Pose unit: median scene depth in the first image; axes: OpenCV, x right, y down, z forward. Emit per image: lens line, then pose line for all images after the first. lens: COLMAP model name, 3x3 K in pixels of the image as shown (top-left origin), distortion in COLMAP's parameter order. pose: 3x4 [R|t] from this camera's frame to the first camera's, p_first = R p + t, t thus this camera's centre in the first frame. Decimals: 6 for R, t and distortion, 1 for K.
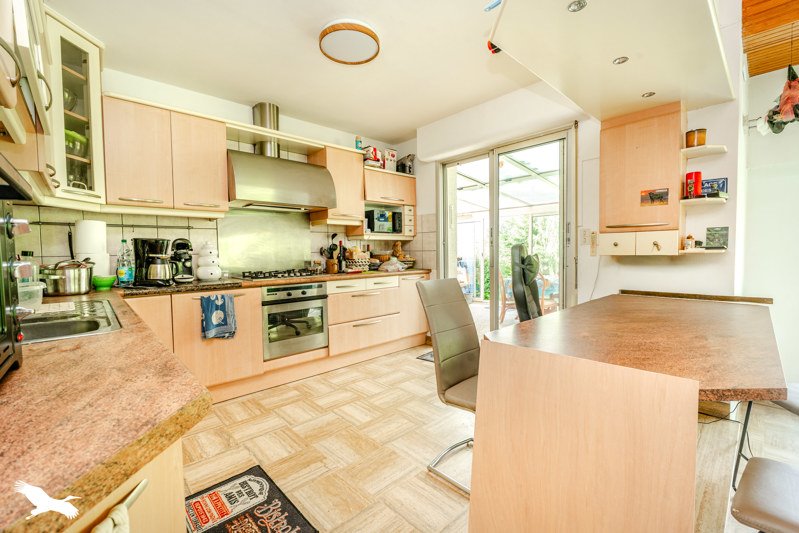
lens RADIAL K [[343.2, 0, 395.0], [0, 343.2, 264.8], [0, 0, 1]] dist [-0.004698, -0.000741]
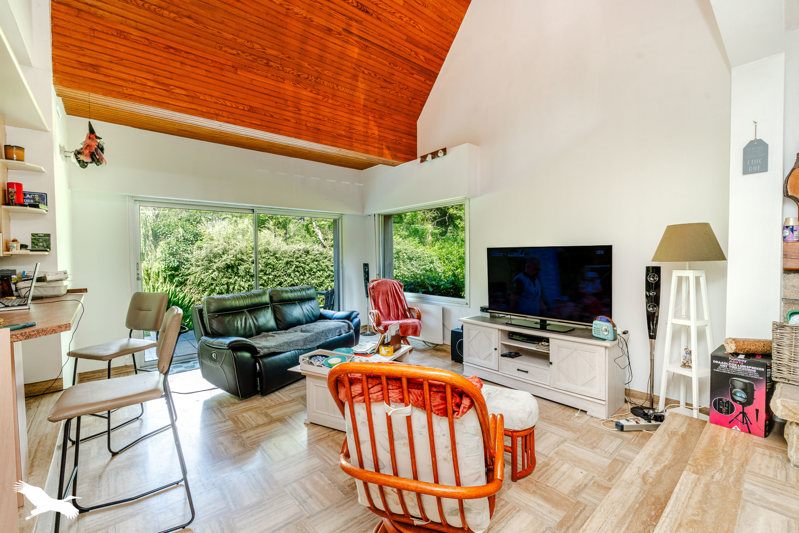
lens RADIAL K [[343.2, 0, 395.3], [0, 343.2, 266.3], [0, 0, 1]] dist [-0.004698, -0.000741]
pose [[0.041175, -0.013714, 0.999058, -0.200910], [0.054150, 0.998467, 0.011475, 0.060056], [-0.997683, 0.053627, 0.041855, -0.285741]]
